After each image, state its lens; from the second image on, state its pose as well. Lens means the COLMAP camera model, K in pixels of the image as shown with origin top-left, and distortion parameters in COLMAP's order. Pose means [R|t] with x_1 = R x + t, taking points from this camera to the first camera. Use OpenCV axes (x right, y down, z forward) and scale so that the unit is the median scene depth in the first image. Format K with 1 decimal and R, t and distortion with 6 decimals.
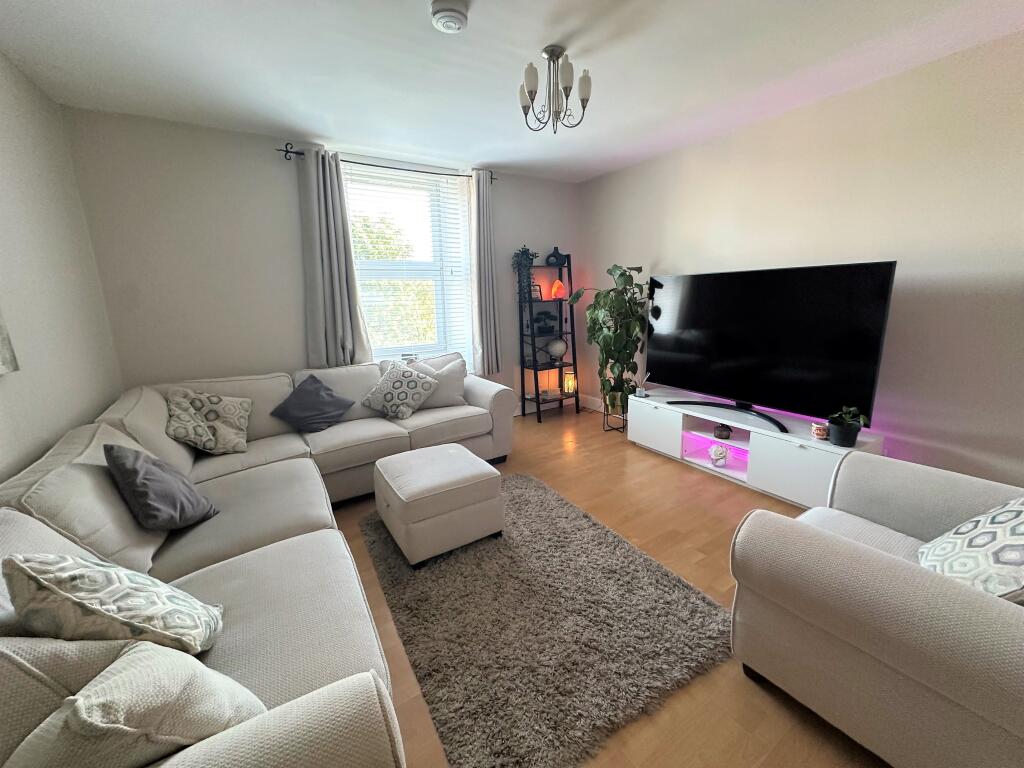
lens RADIAL K [[419.0, 0, 515.6], [0, 419.0, 385.8], [0, 0, 1]] dist [-0.000752, -0.000155]
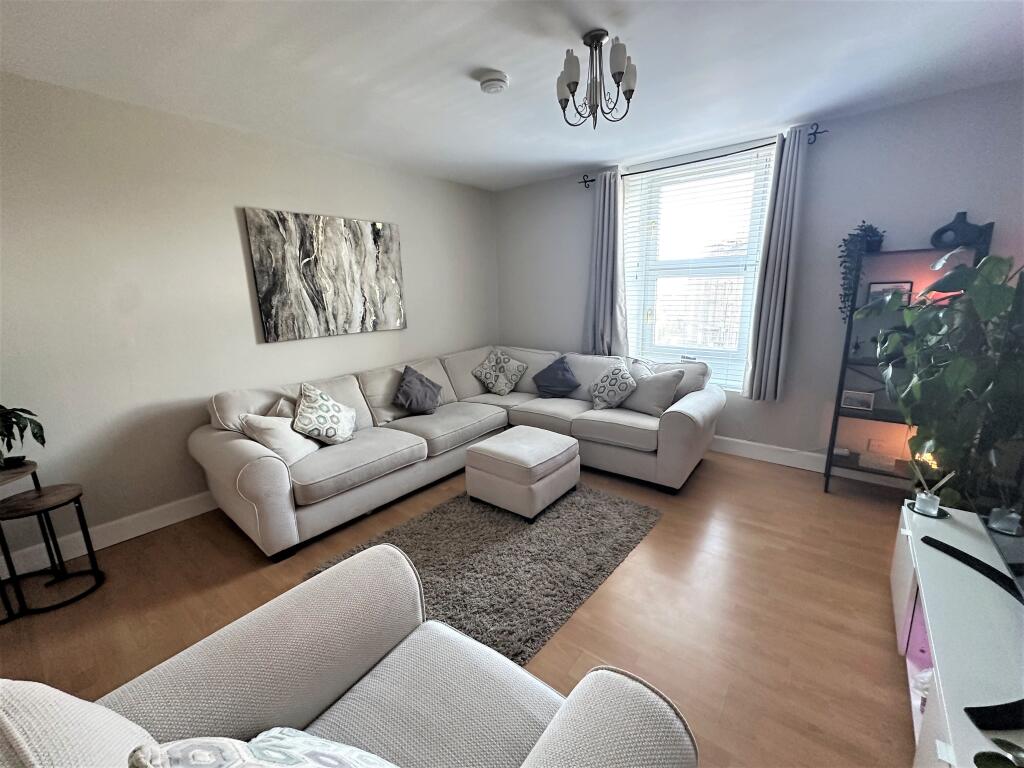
lens RADIAL K [[419.0, 0, 515.6], [0, 419.0, 385.8], [0, 0, 1]] dist [-0.000752, -0.000155]
pose [[0.334675, 0.212222, -0.918125, 0.618109], [-0.205543, 0.967291, 0.148662, -0.093951], [0.919644, 0.138961, 0.367349, 0.380422]]
